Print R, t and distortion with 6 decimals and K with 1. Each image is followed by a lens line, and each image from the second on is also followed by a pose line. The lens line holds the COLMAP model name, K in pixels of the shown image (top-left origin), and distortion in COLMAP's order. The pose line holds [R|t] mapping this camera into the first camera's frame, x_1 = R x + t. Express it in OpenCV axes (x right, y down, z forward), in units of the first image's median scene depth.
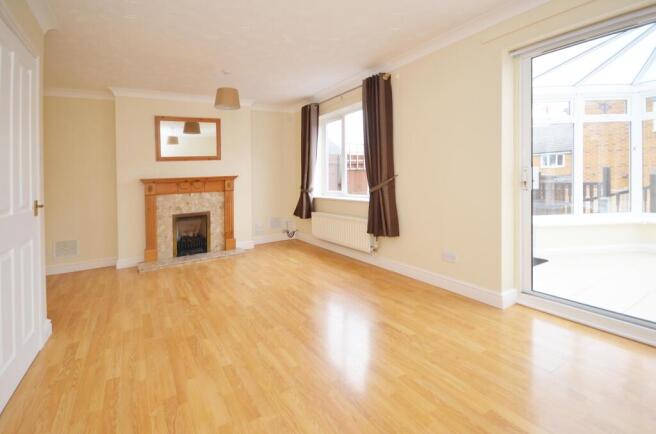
lens RADIAL K [[306.7, 0, 327.6], [0, 306.7, 208.3], [0, 0, 1]] dist [-0.001745, -0.000242]
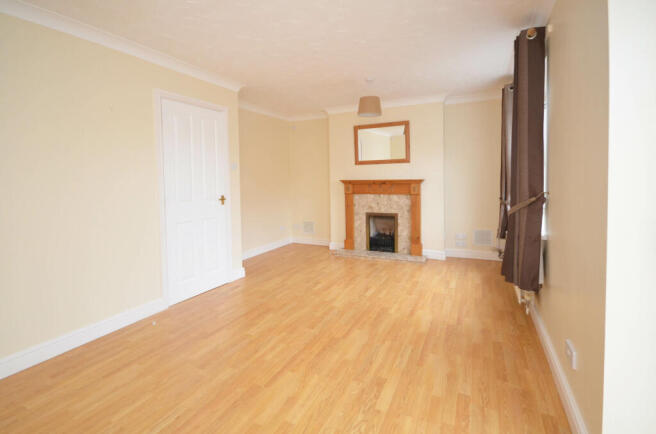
lens RADIAL K [[327.8, 0, 328.0], [0, 327.8, 217.0], [0, 0, 1]] dist [-0.001025, -0.000012]
pose [[0.548033, 0.130954, -0.826142, 0.407771], [-0.096059, 0.990988, 0.093361, -0.060658], [0.830922, 0.028193, 0.555674, 0.217719]]
